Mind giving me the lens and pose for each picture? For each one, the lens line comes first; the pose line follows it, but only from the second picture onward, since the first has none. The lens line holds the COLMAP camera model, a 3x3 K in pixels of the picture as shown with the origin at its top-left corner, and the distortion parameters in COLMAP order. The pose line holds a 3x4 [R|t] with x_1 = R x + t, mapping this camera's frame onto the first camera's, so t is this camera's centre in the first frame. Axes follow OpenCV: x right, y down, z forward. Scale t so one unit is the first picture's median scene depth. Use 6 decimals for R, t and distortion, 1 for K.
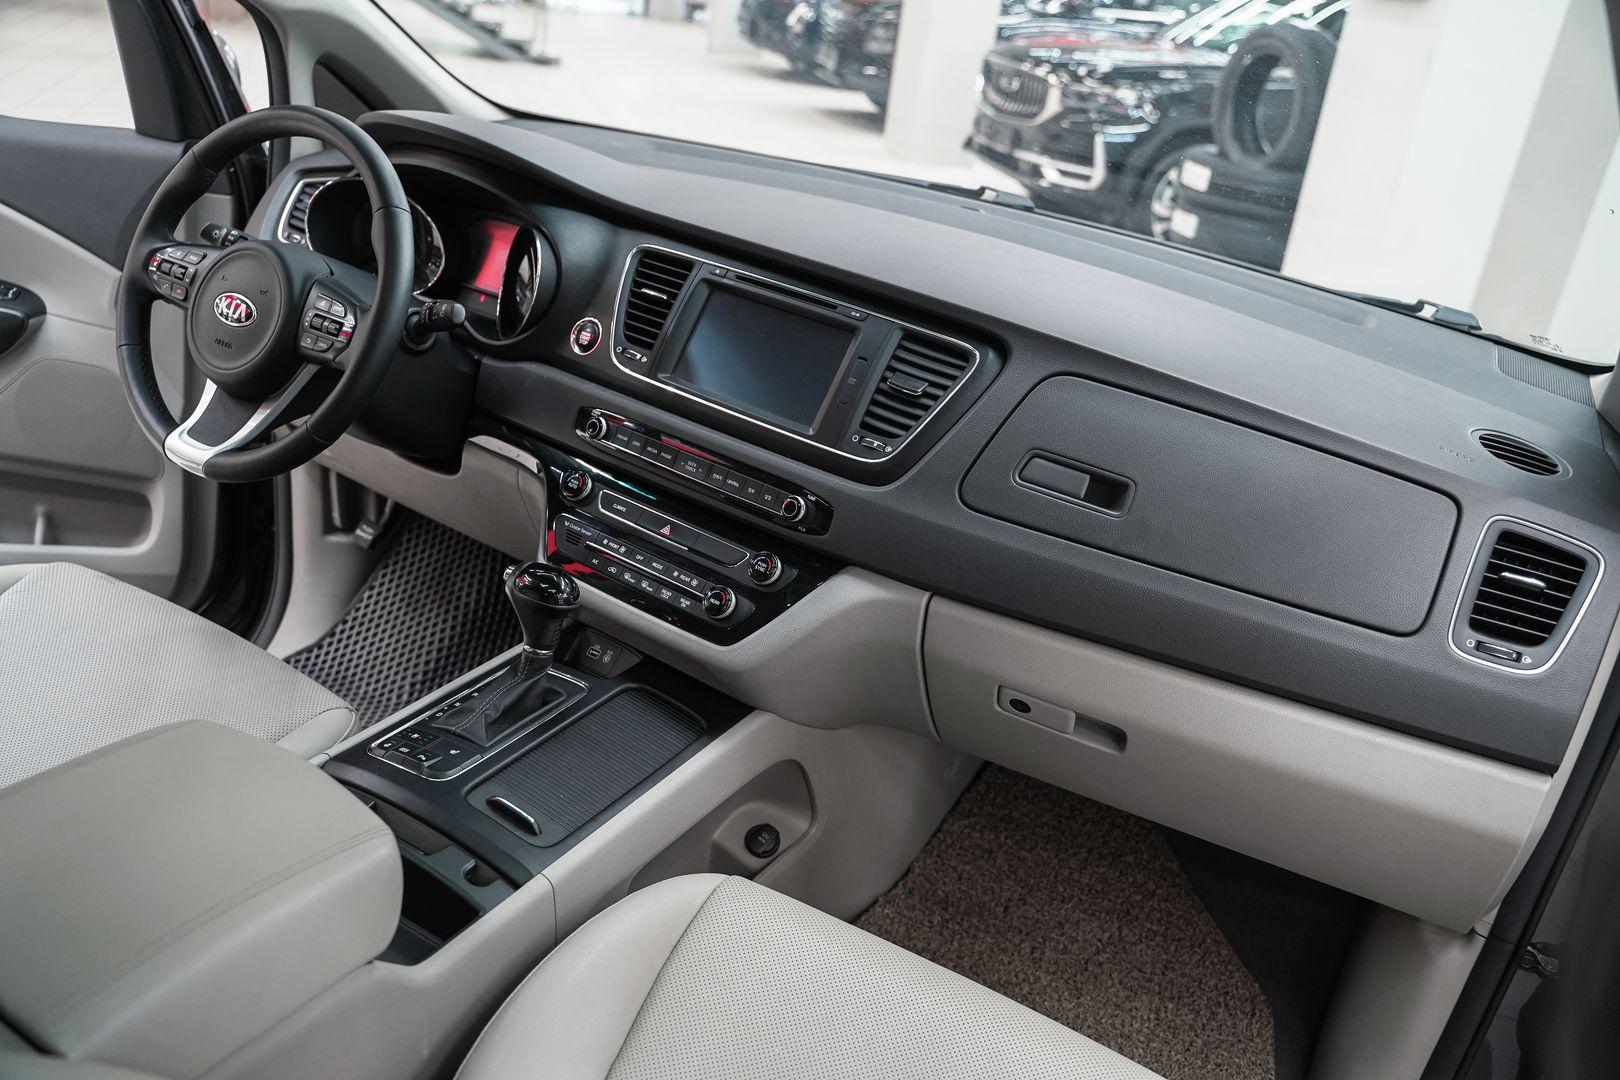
lens RADIAL K [[1327.0, 0, 802.8], [0, 1327.0, 539.0], [0, 0, 1]] dist [-0.109525, 0.080889]
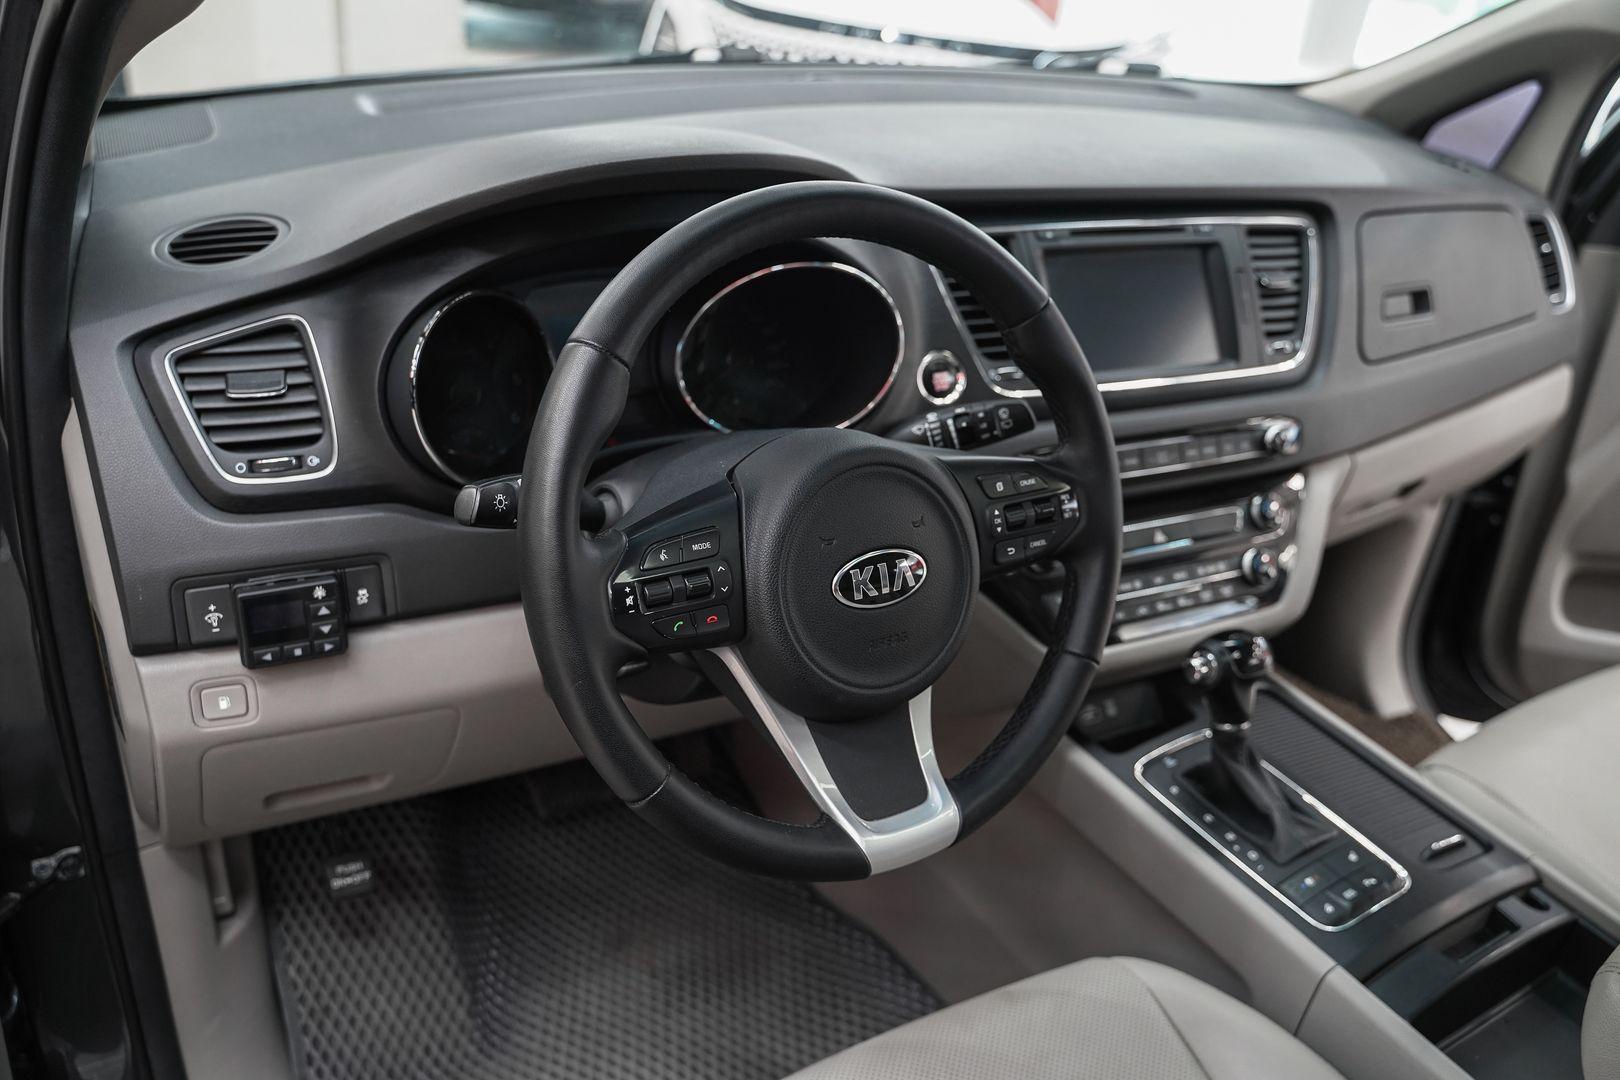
lens RADIAL K [[1309.4, 0, 818.1], [0, 1309.4, 532.1], [0, 0, 1]] dist [-0.095863, 0.045541]
pose [[0.462329, -0.494118, 0.736274, -0.793358], [0.333638, 0.866263, 0.371853, -0.381915], [-0.821546, 0.073731, 0.565355, 0.670034]]
